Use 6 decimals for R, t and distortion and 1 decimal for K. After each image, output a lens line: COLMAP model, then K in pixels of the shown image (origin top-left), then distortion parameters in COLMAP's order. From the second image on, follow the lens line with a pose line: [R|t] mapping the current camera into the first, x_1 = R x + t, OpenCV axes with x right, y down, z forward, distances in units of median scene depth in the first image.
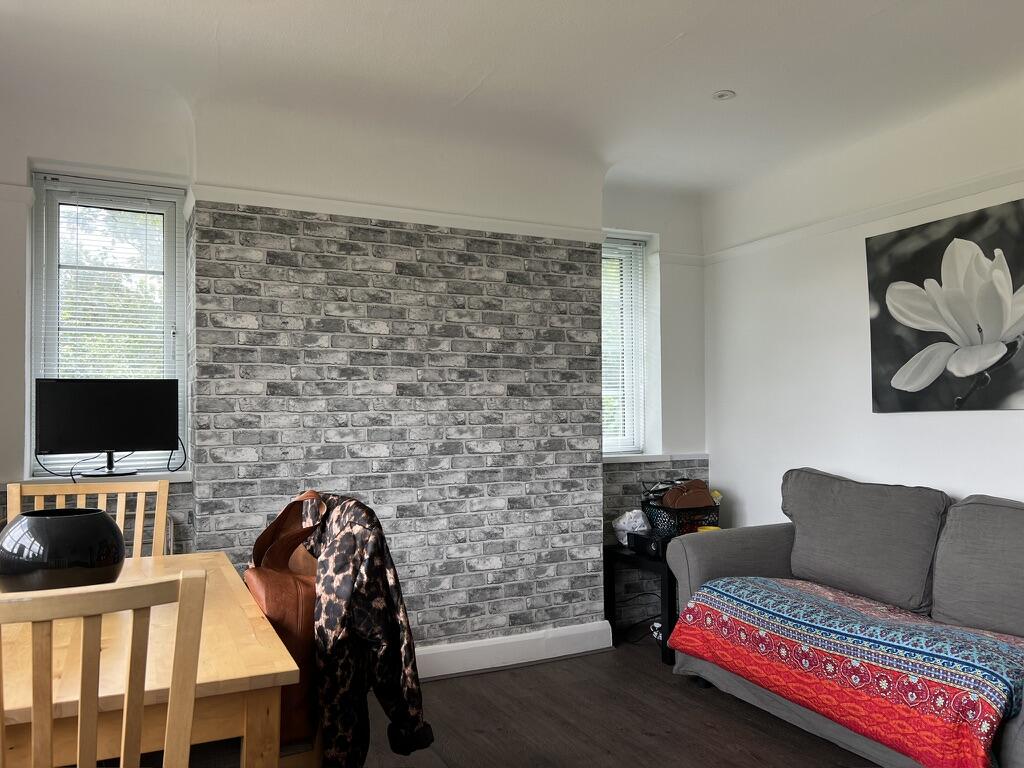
lens RADIAL K [[833.7, 0, 512.7], [0, 833.7, 394.6], [0, 0, 1]] dist [0.115313, -0.002204]
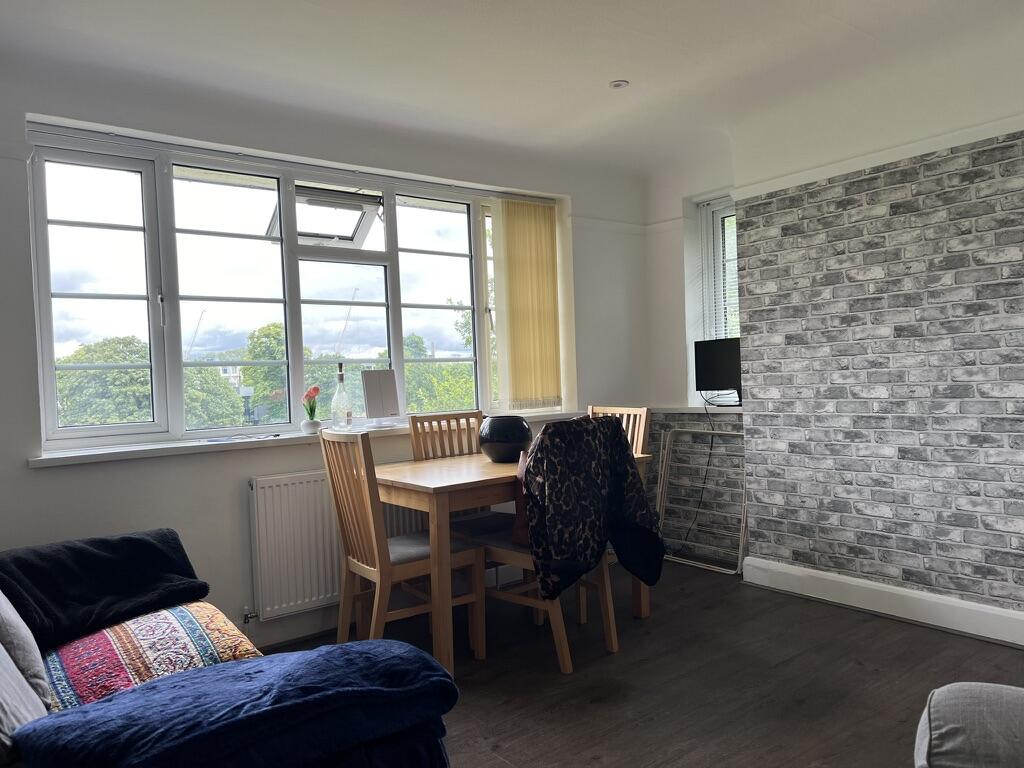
lens RADIAL K [[795.8, 0, 511.8], [0, 795.8, 384.1], [0, 0, 1]] dist [0.045291, -0.023160]
pose [[0.161015, 0.012752, -0.986870, 0.746108], [0.068086, 0.997391, 0.023996, 0.002120], [0.984601, -0.071056, 0.159727, 0.395903]]
